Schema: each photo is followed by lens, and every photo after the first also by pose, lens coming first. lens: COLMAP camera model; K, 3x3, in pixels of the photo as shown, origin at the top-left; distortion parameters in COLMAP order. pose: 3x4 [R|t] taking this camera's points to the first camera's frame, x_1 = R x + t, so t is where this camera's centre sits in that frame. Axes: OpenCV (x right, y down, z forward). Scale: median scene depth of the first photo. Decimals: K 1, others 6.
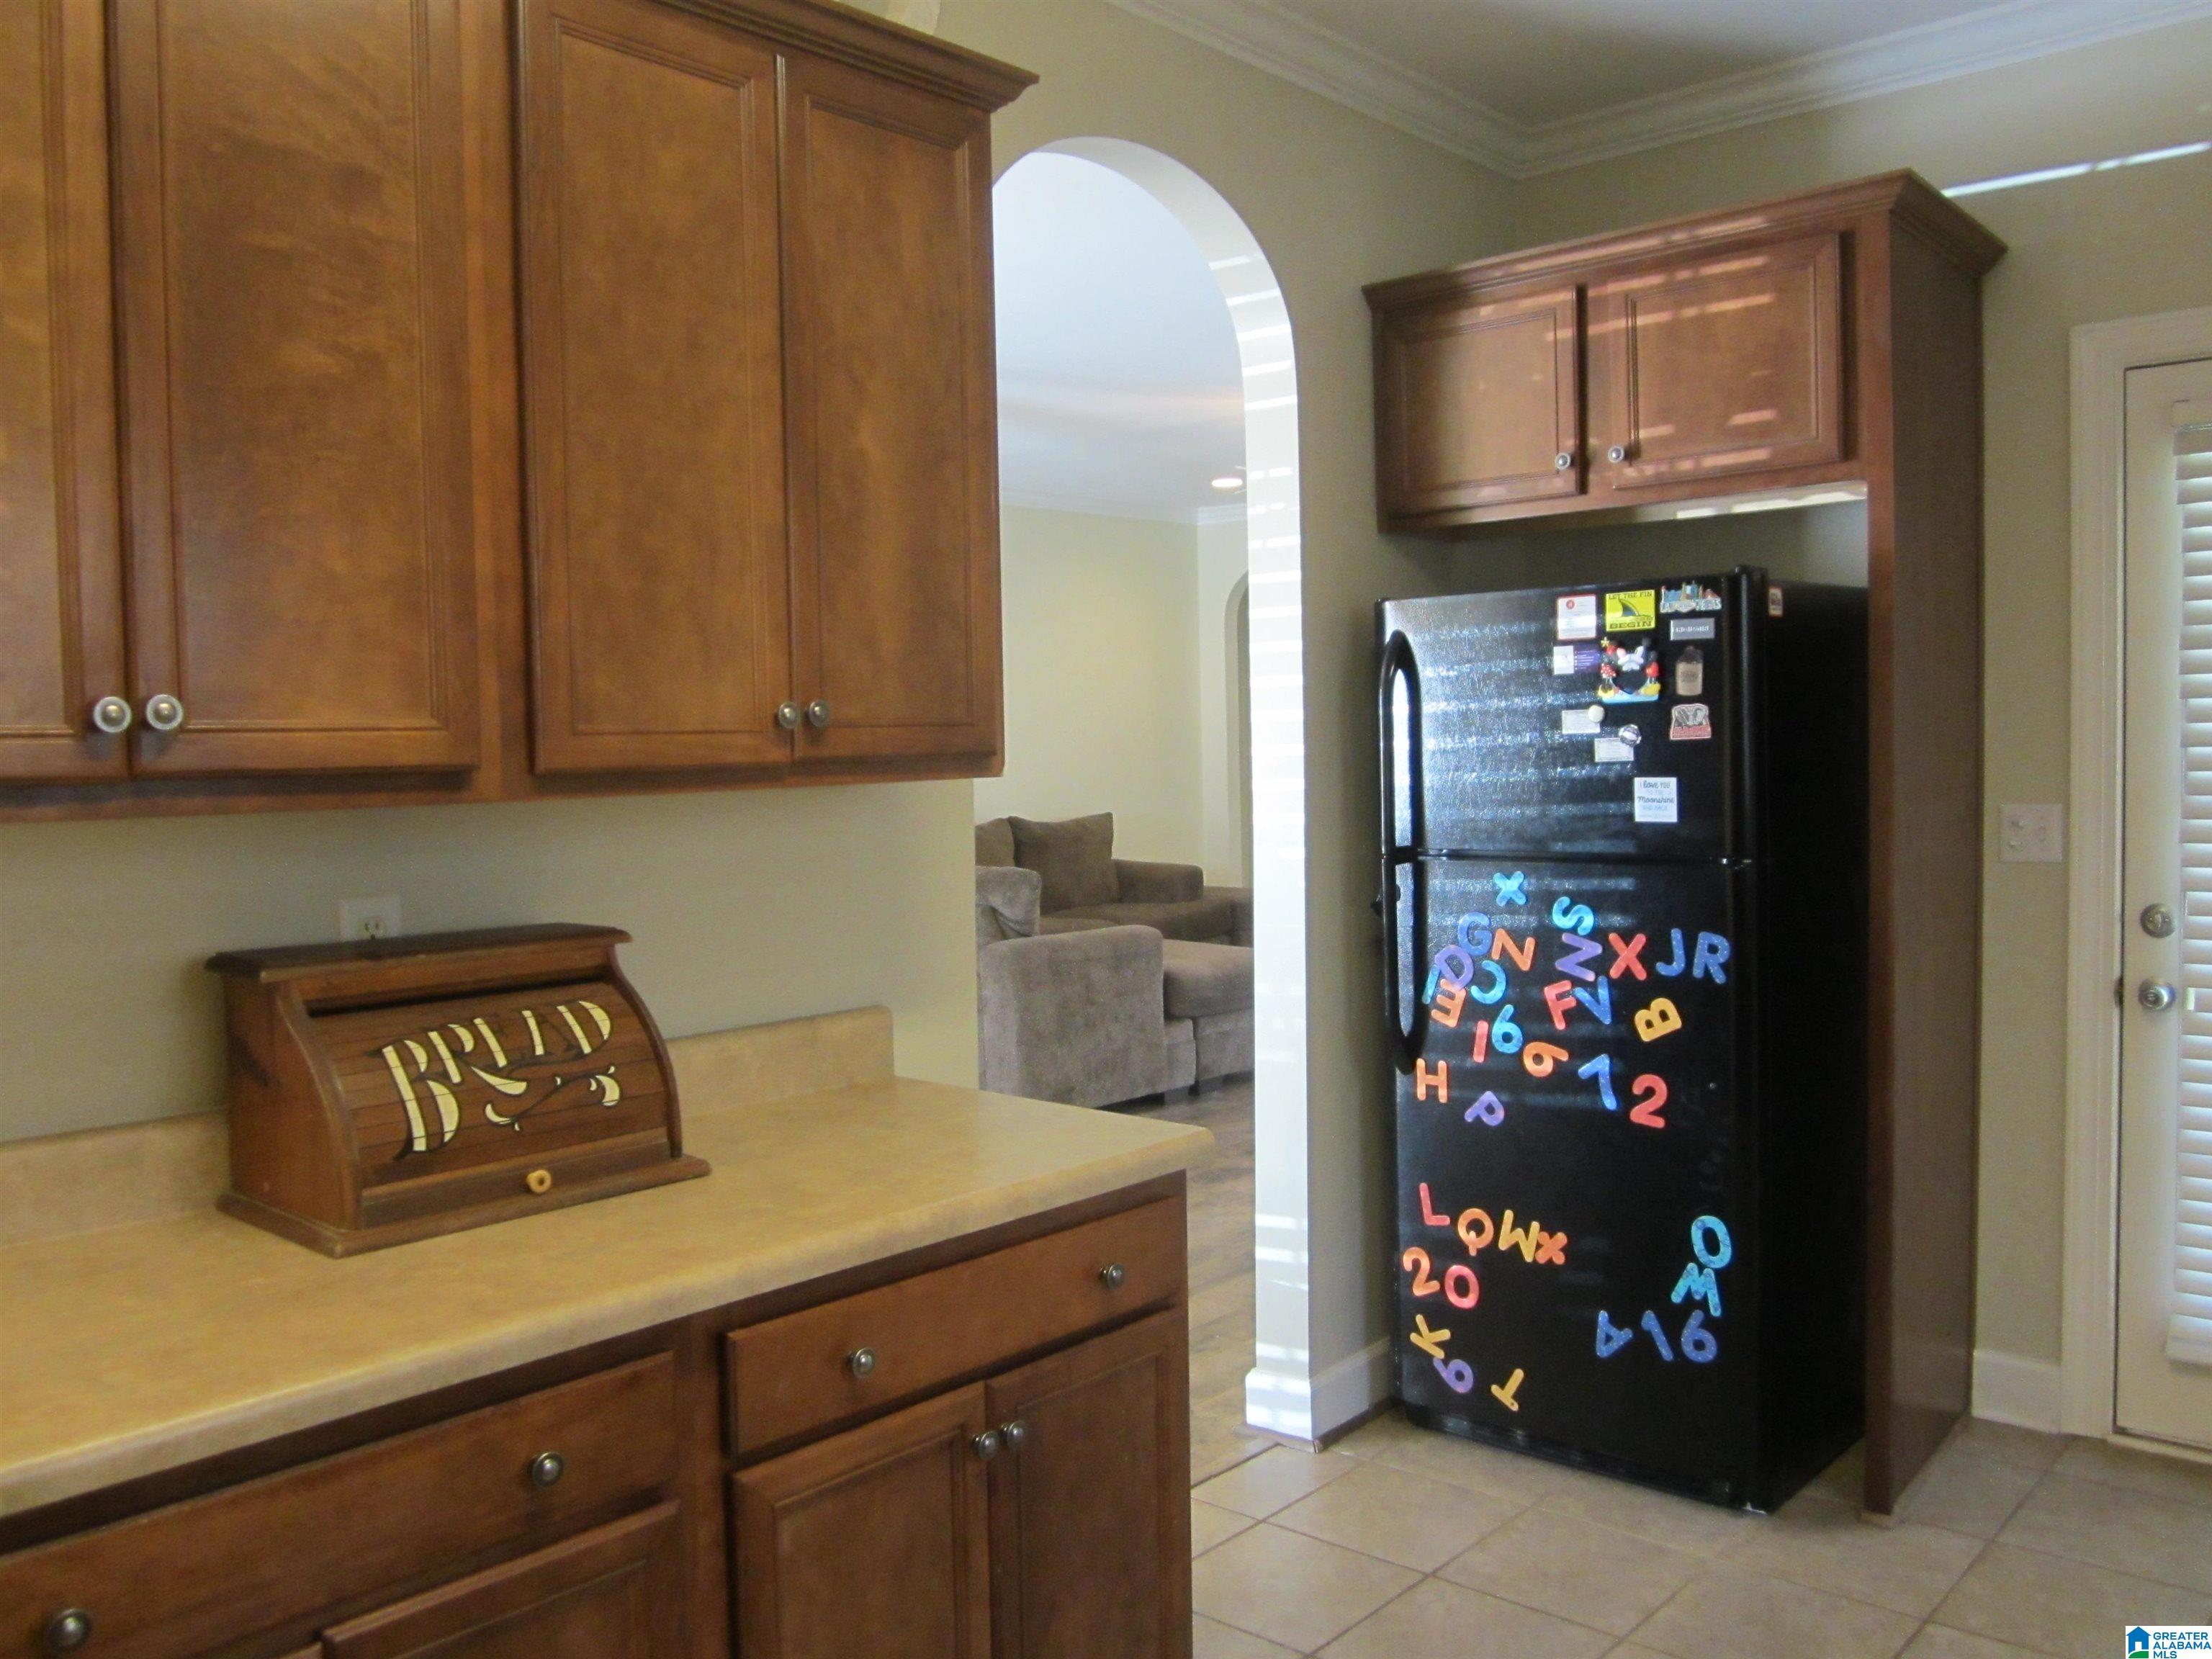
lens RADIAL K [[1813.7, 0, 1106.0], [0, 1813.7, 829.5], [0, 0, 1]] dist [-0.046199, 0.008521]
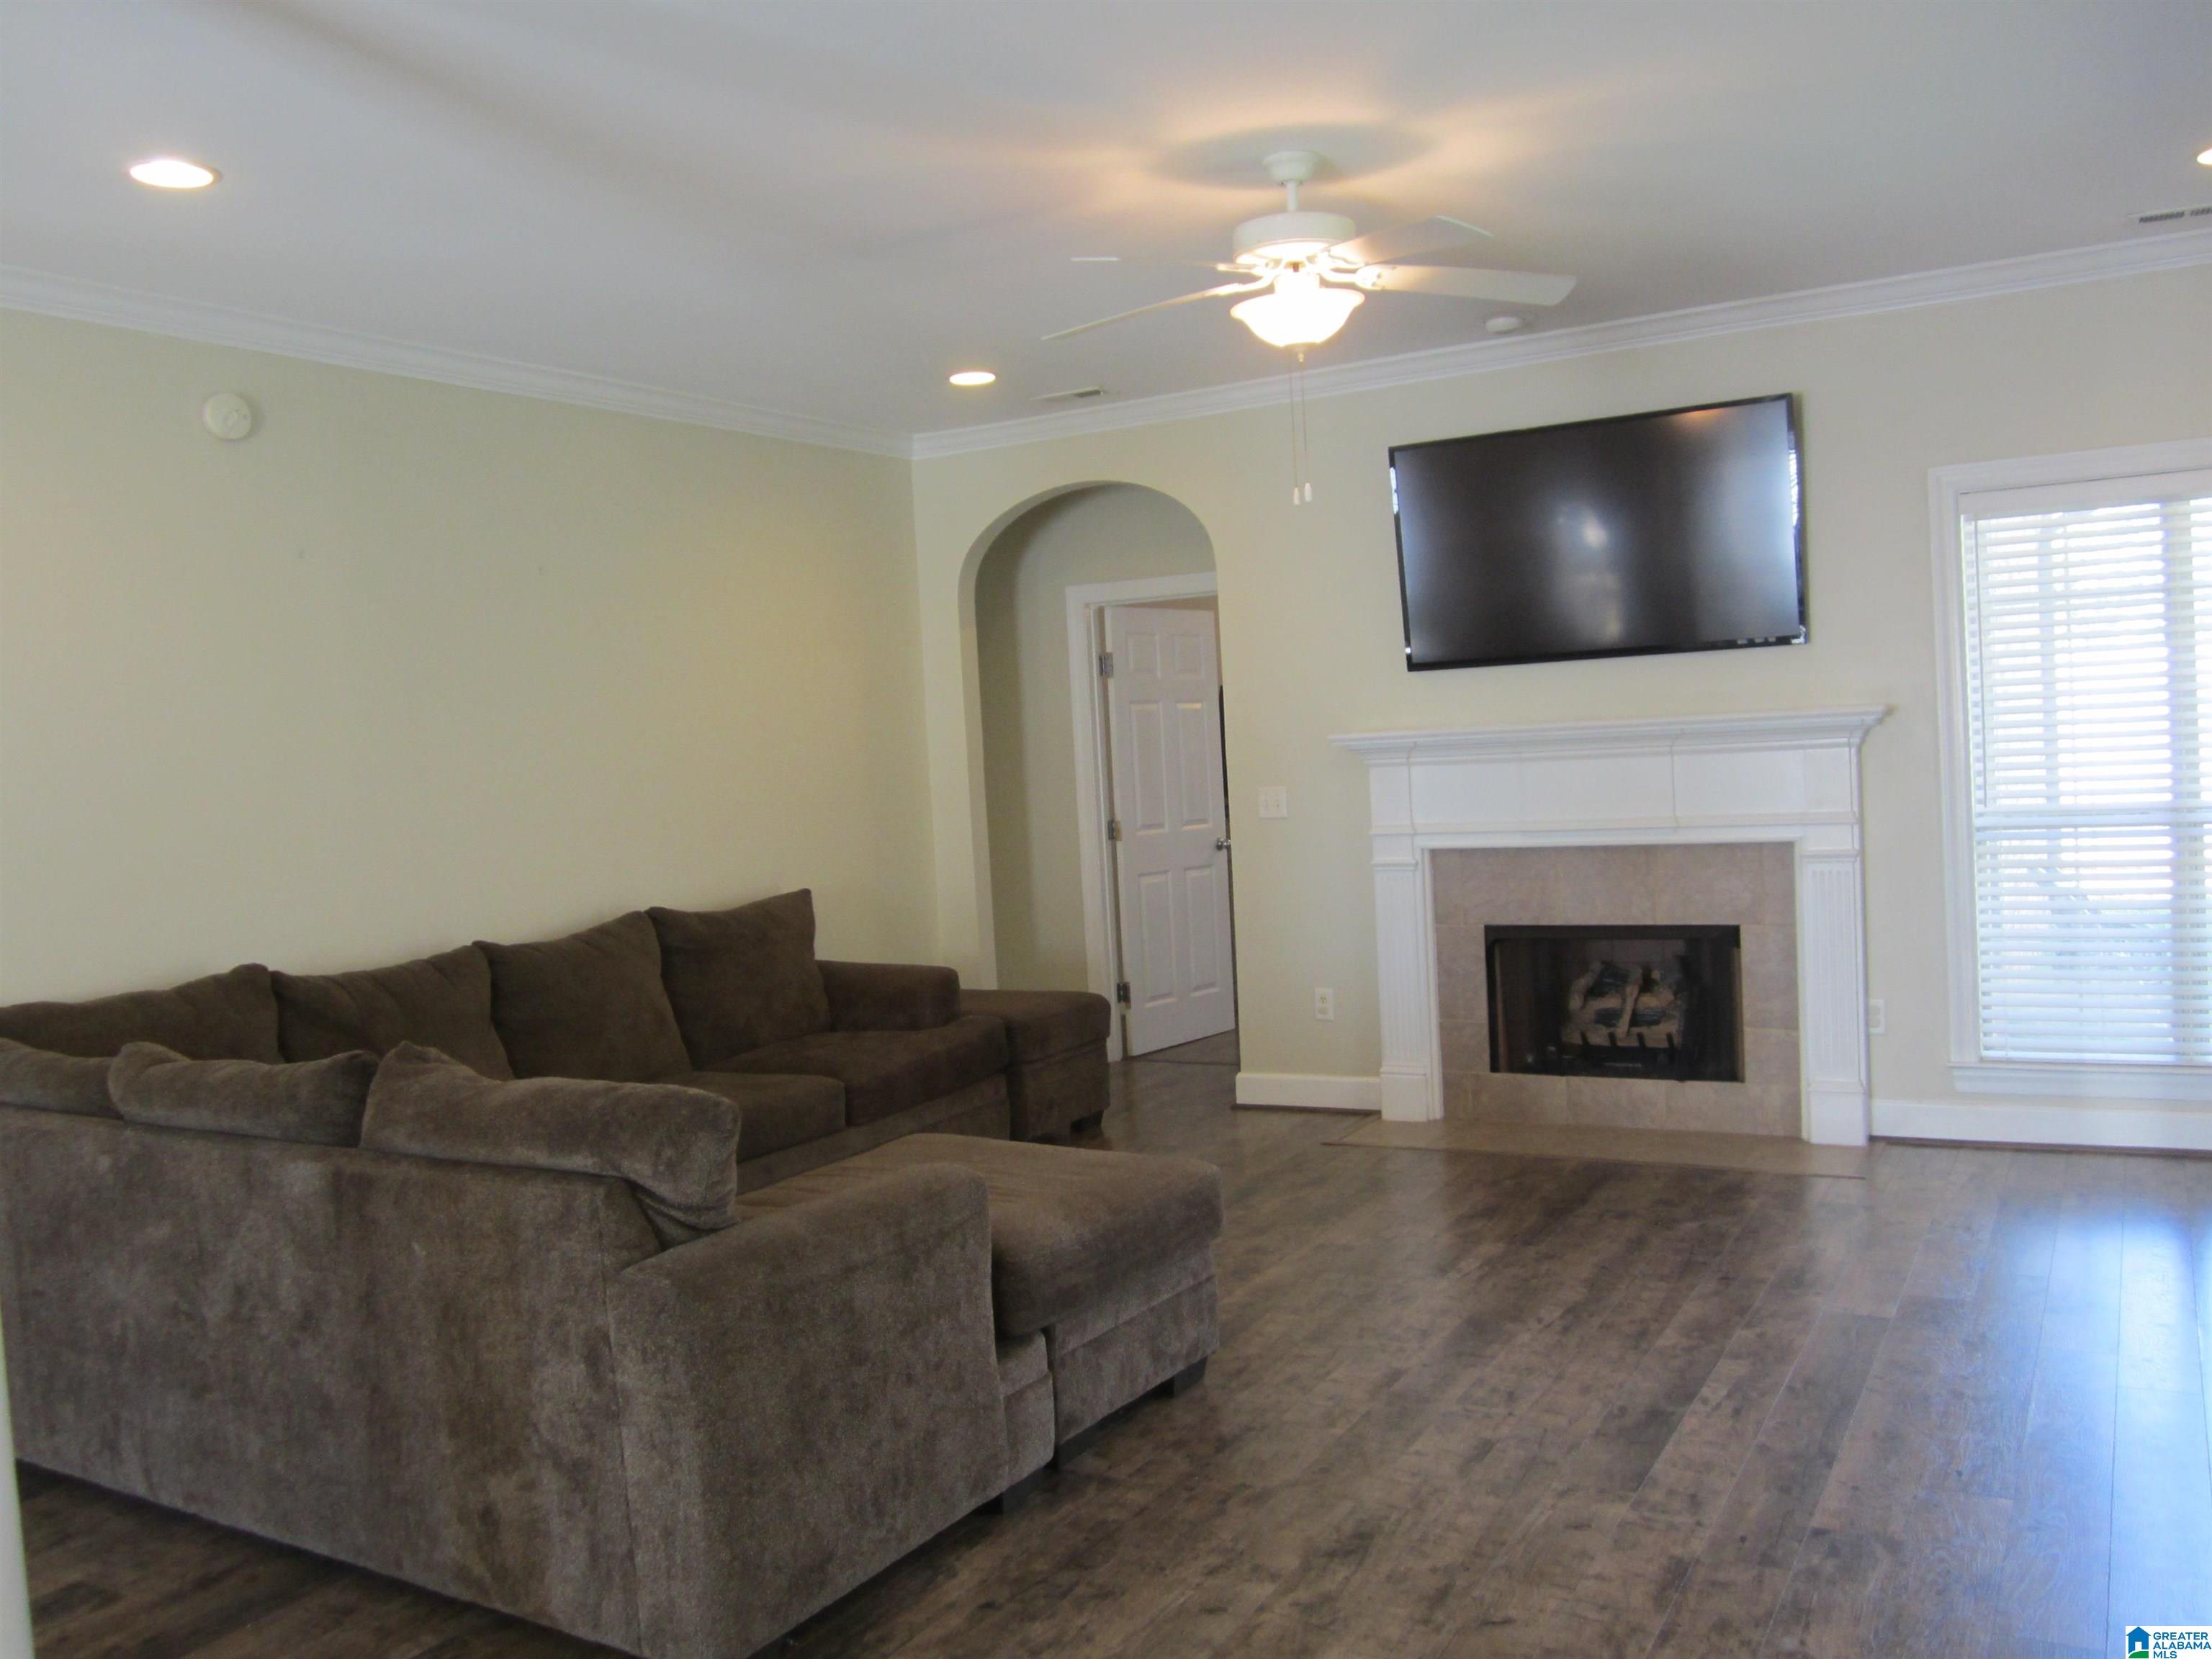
lens RADIAL K [[1813.7, 0, 1106.0], [0, 1813.7, 829.5], [0, 0, 1]] dist [-0.046199, 0.008521]
pose [[0.979504, -0.041351, 0.197137, -0.030751], [0.043740, 0.999013, -0.007779, -0.032777], [-0.196621, 0.016242, 0.980345, 0.517811]]
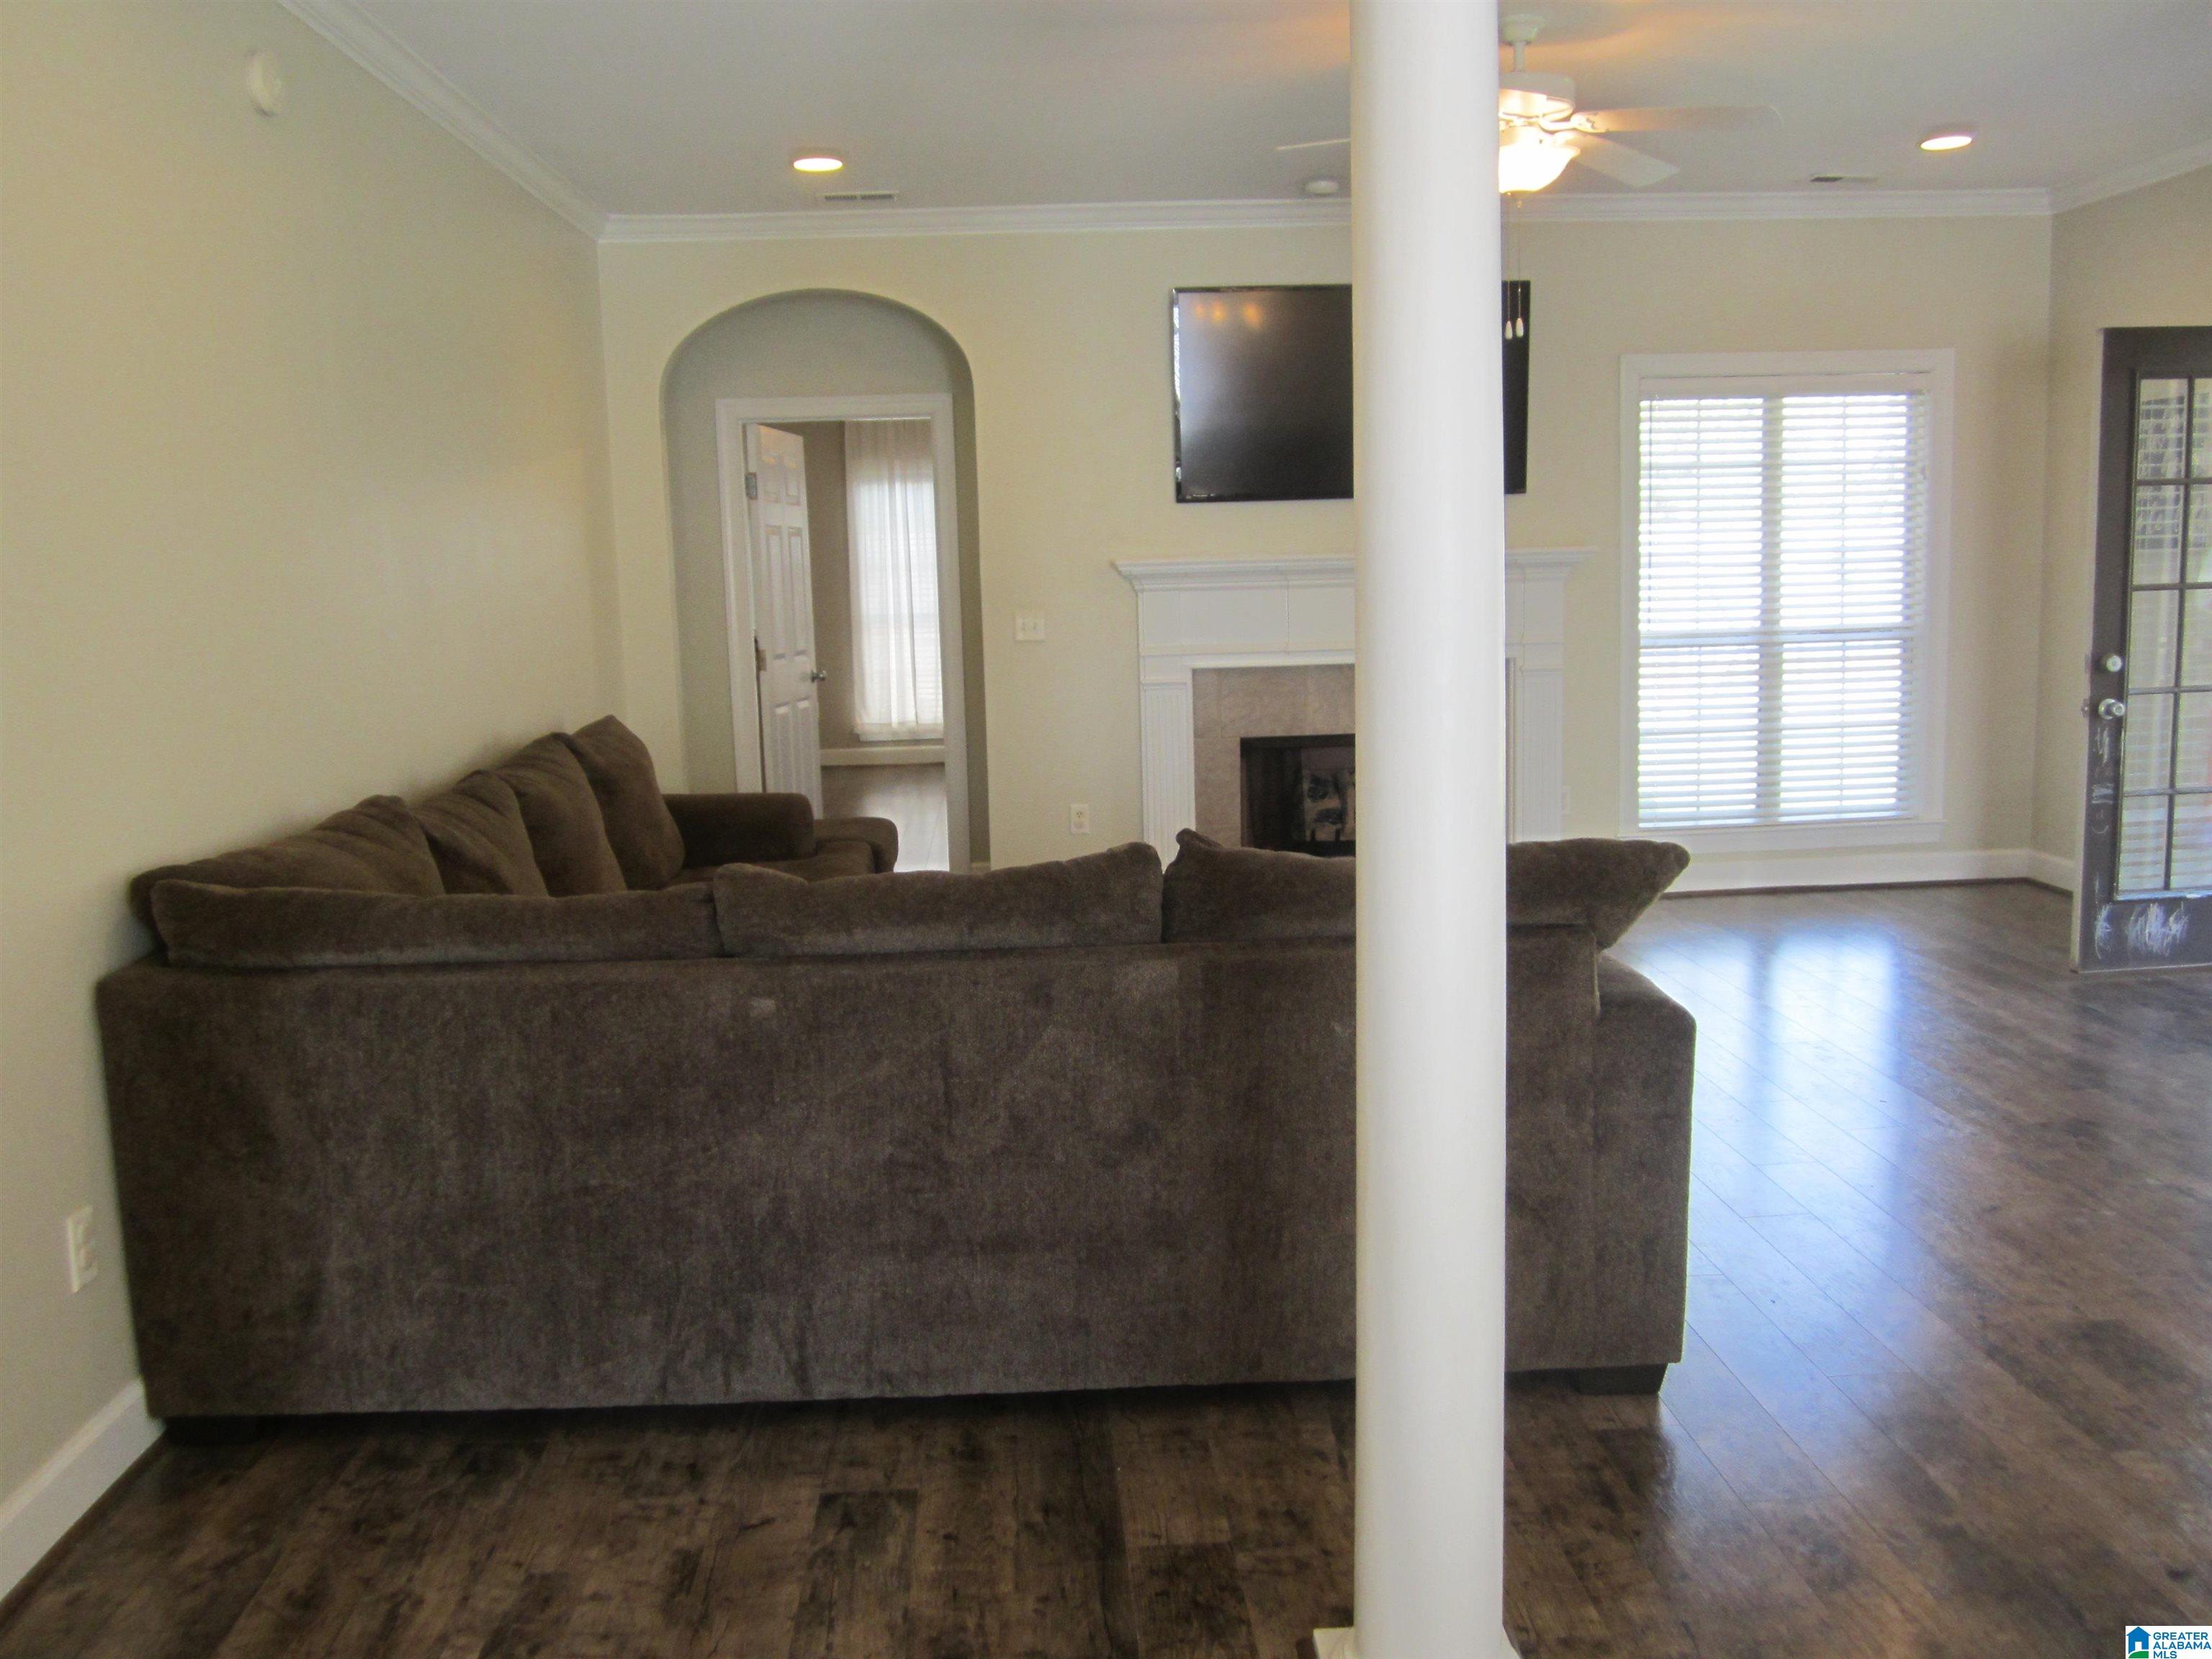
lens RADIAL K [[1815.7, 0, 1108.6], [0, 1815.7, 831.1], [0, 0, 1]] dist [-0.050759, 0.024766]
pose [[0.710256, -0.101792, 0.696545, -0.446475], [0.049575, 0.994266, 0.094749, -0.030889], [-0.702196, -0.032764, 0.711229, 0.718041]]
